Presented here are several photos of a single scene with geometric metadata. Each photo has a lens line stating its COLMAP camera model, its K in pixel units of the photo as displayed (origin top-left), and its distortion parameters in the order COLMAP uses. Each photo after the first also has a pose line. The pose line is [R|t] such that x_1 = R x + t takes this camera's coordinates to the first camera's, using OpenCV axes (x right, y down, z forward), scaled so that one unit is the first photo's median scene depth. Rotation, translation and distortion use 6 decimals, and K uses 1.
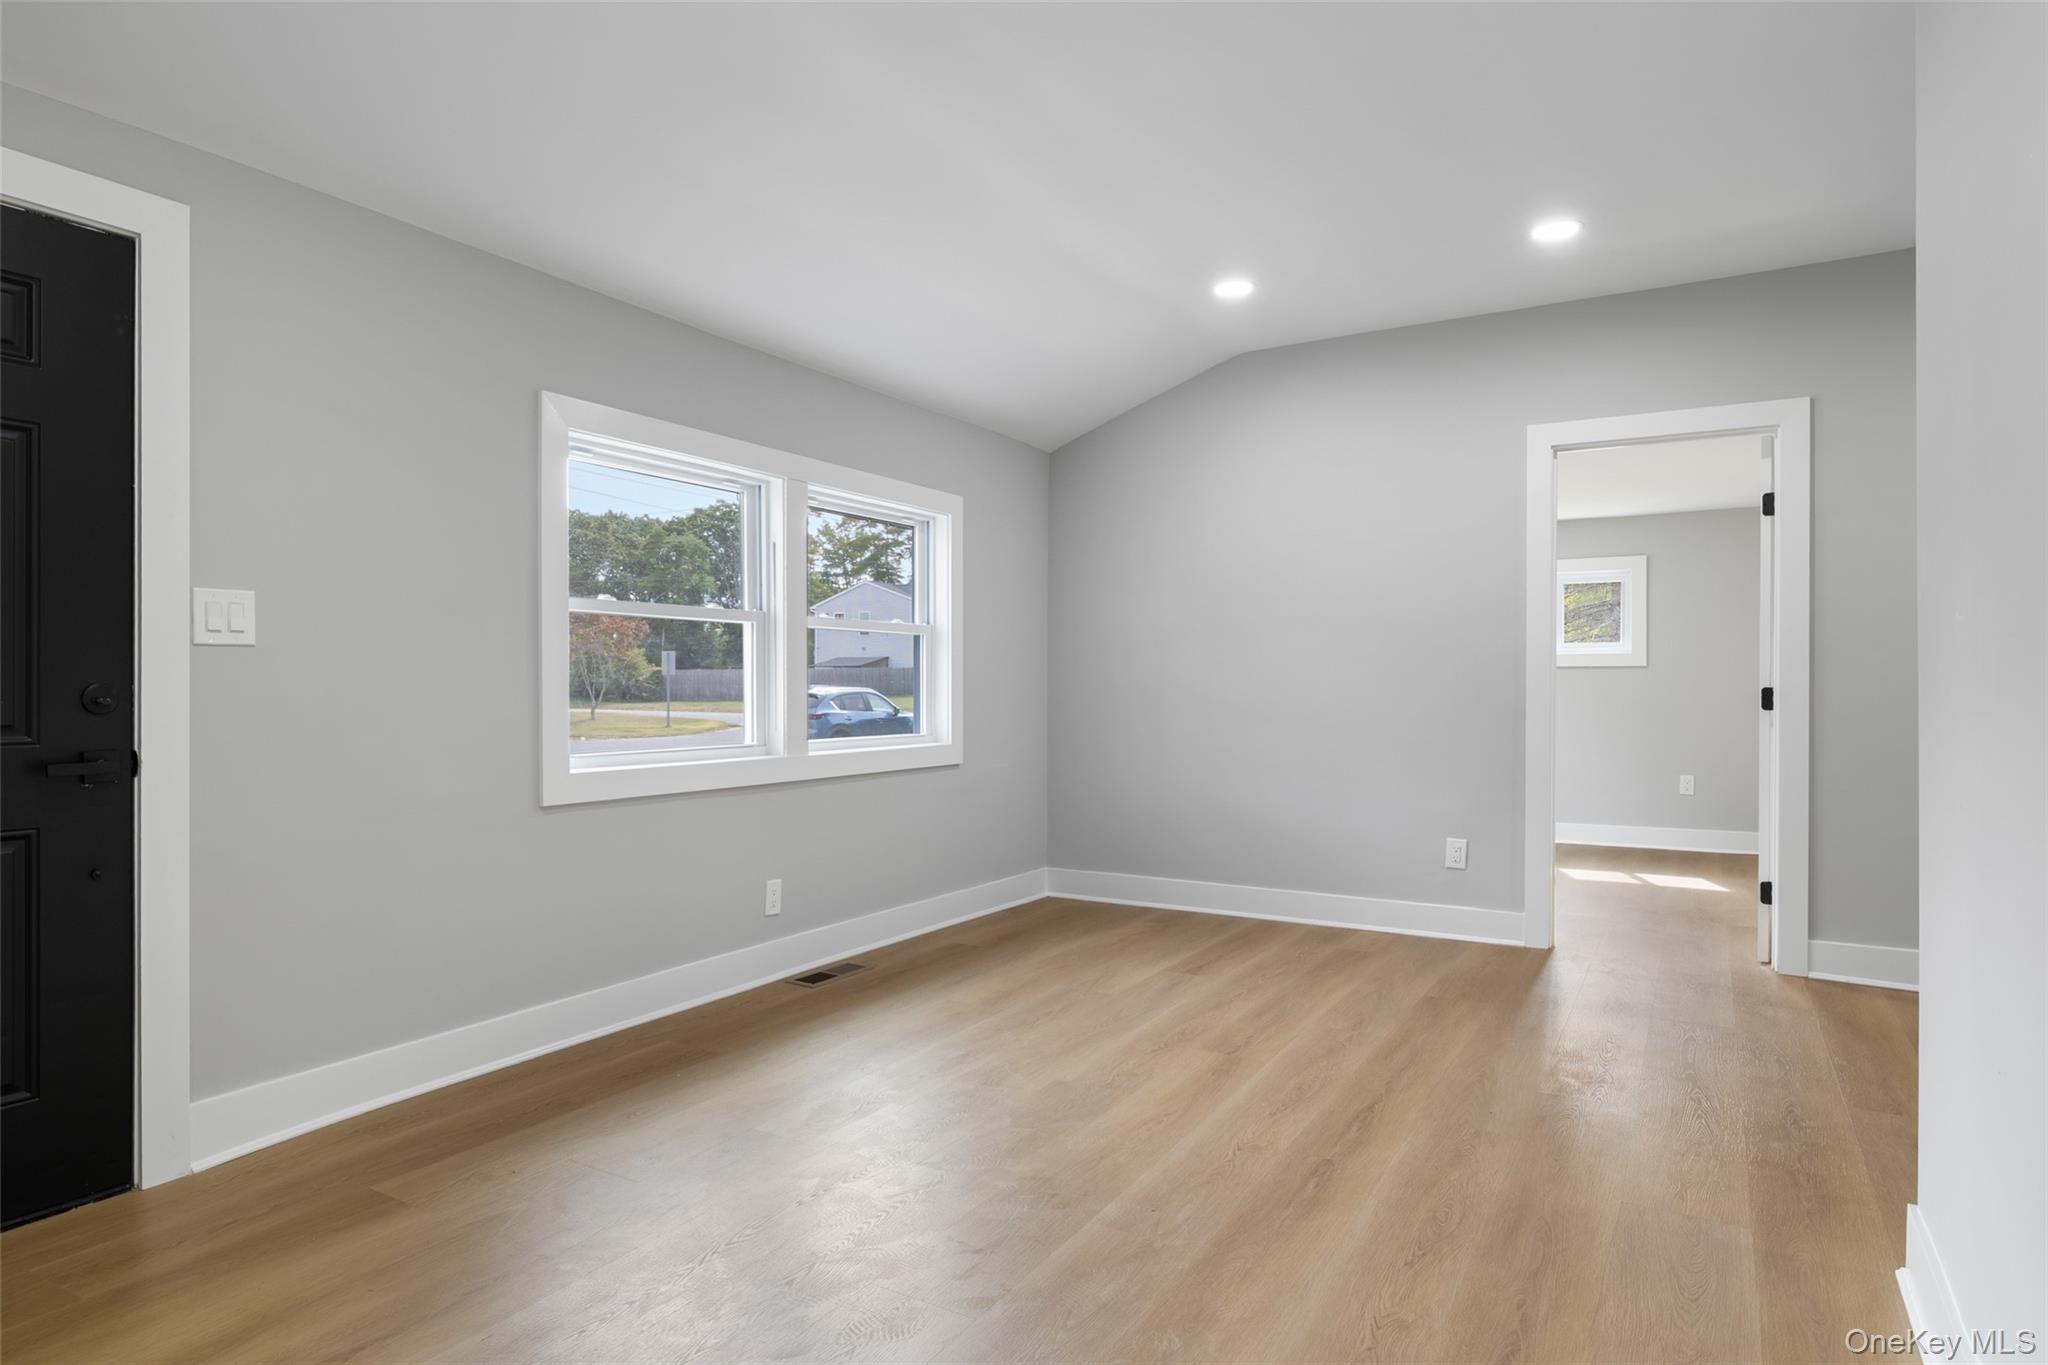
lens RADIAL K [[1169.1, 0, 1017.9], [0, 1169.1, 689.7], [0, 0, 1]] dist [0.022659, -0.000265]
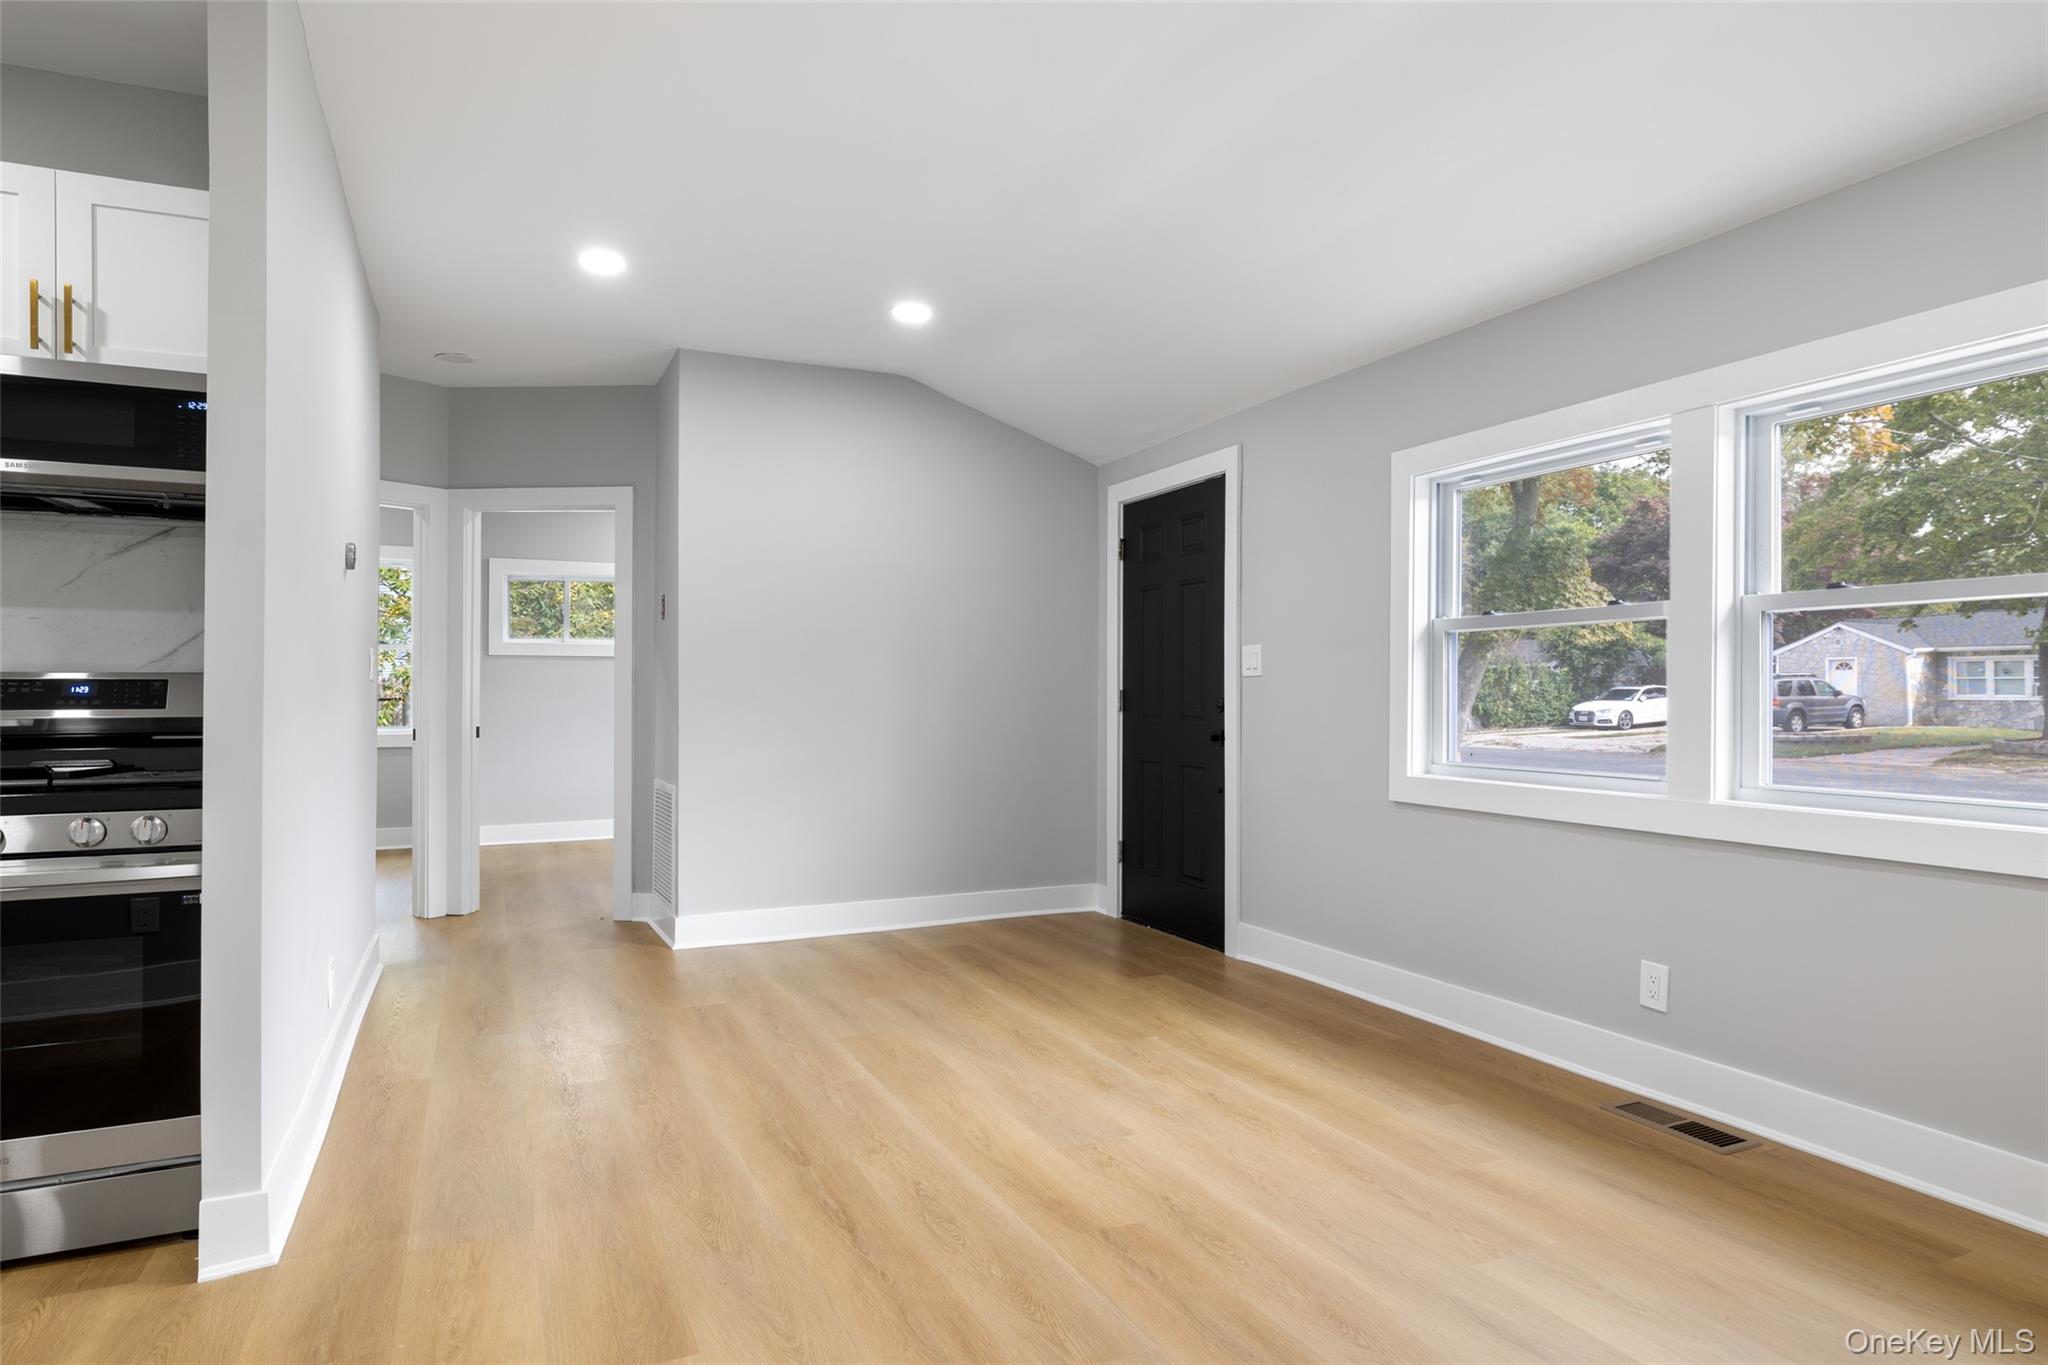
lens RADIAL K [[1169.1, 0, 1017.9], [0, 1169.1, 689.7], [0, 0, 1]] dist [0.022659, -0.000265]
pose [[-0.577693, -0.007330, -0.816221, 0.887548], [-0.002985, 0.999972, -0.006867, -0.003499], [0.816249, -0.001530, -0.577699, 1.556171]]
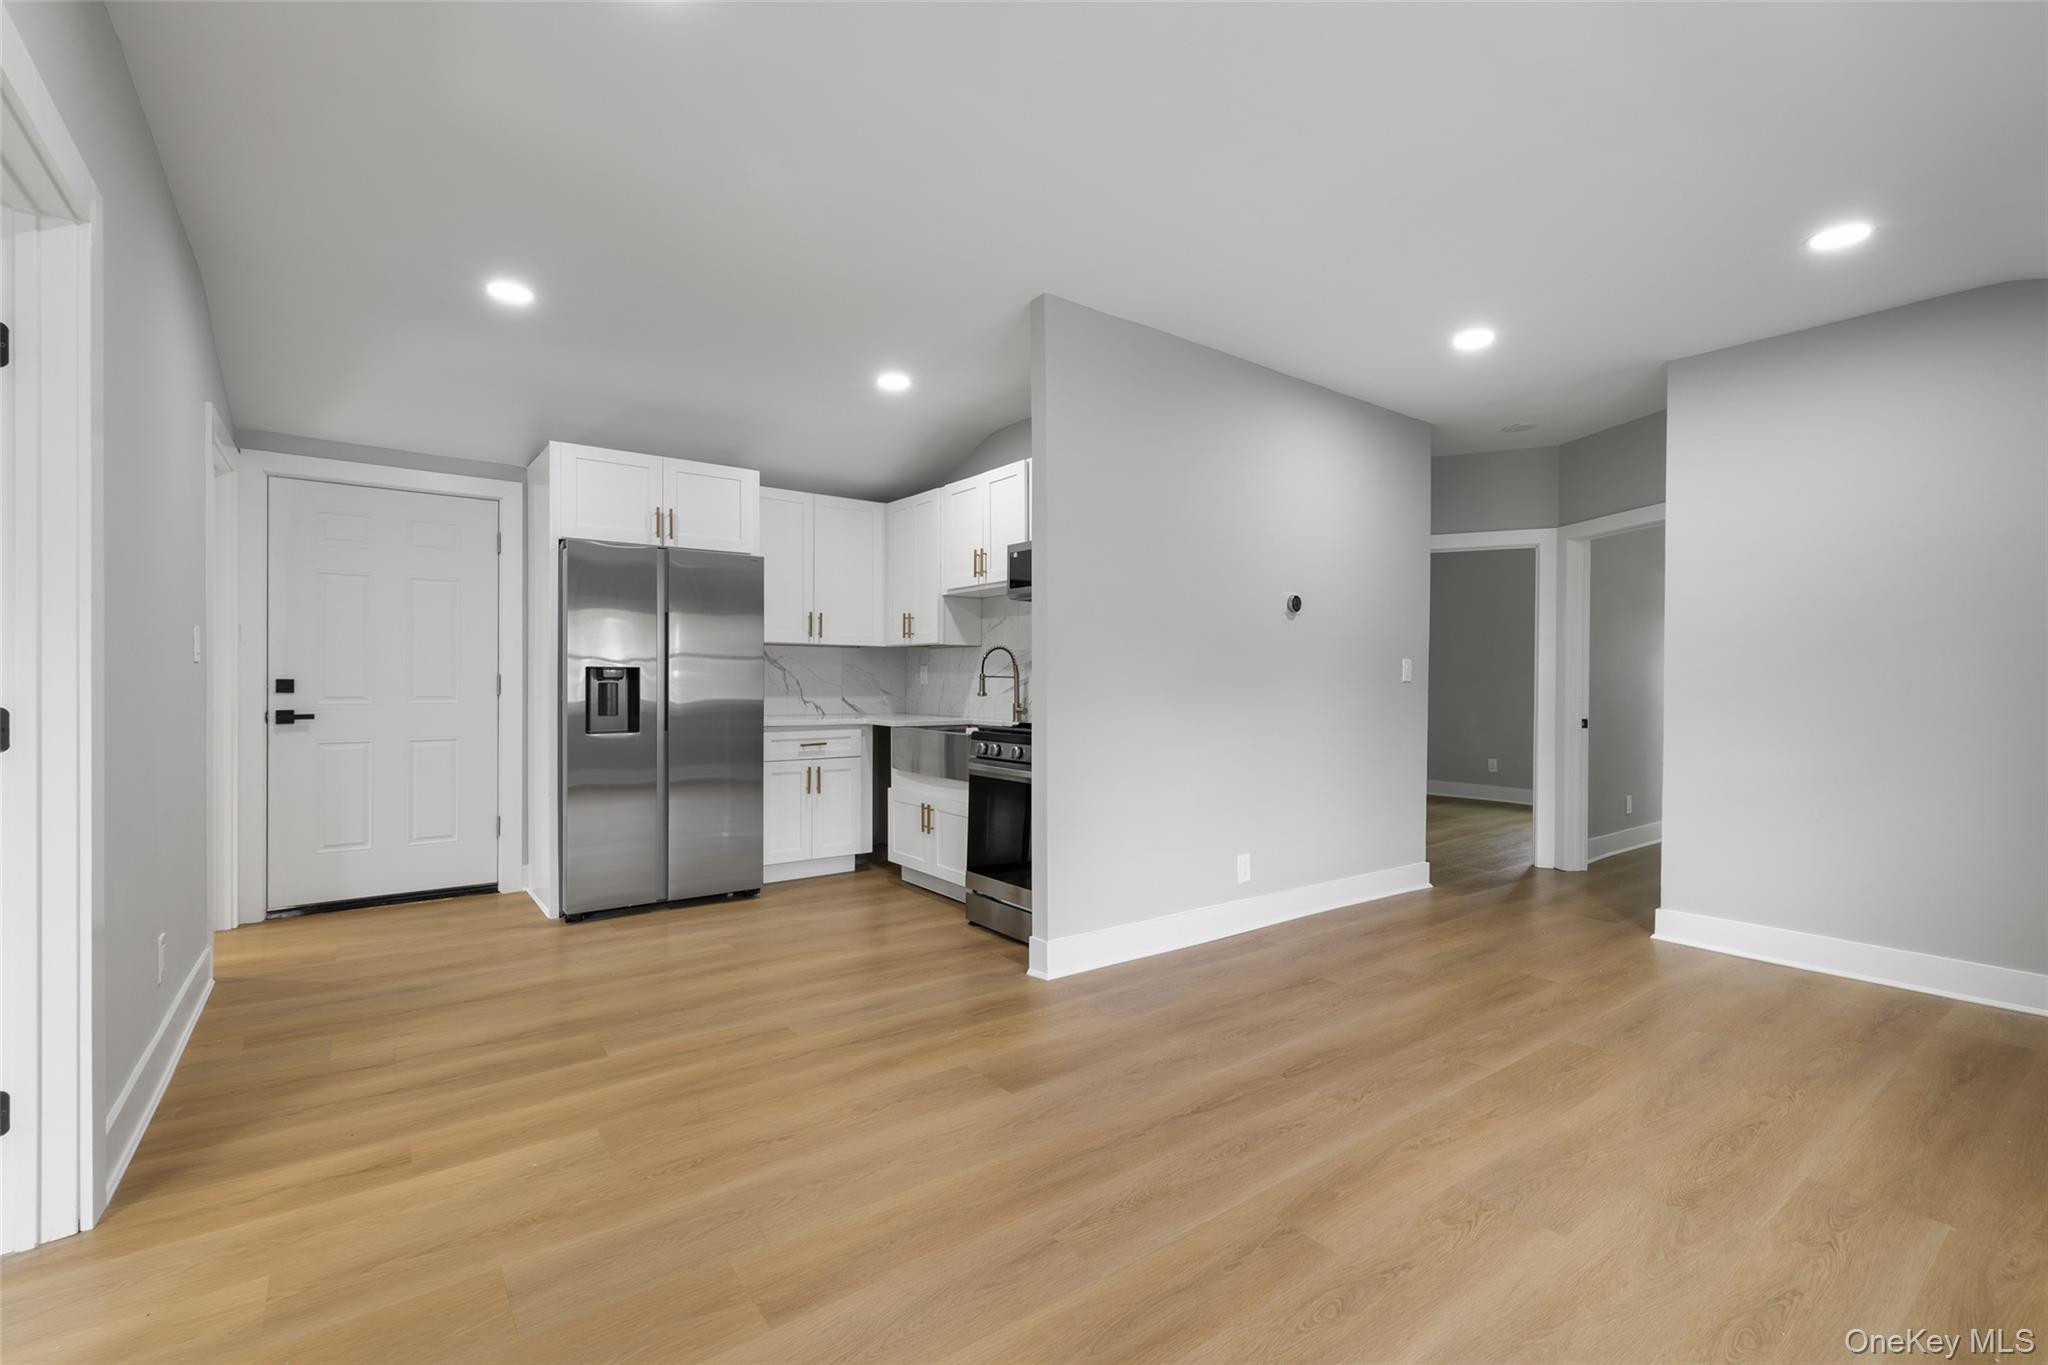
lens RADIAL K [[882.7, 0, 1024.0], [0, 882.7, 682.5], [0, 0, 1]] dist [-0.001540, -0.000396]
pose [[-0.924461, -0.014195, 0.381013, 0.151548], [-0.013863, 0.999897, 0.003616, -0.017701], [-0.381025, -0.001939, -0.924563, 1.772541]]
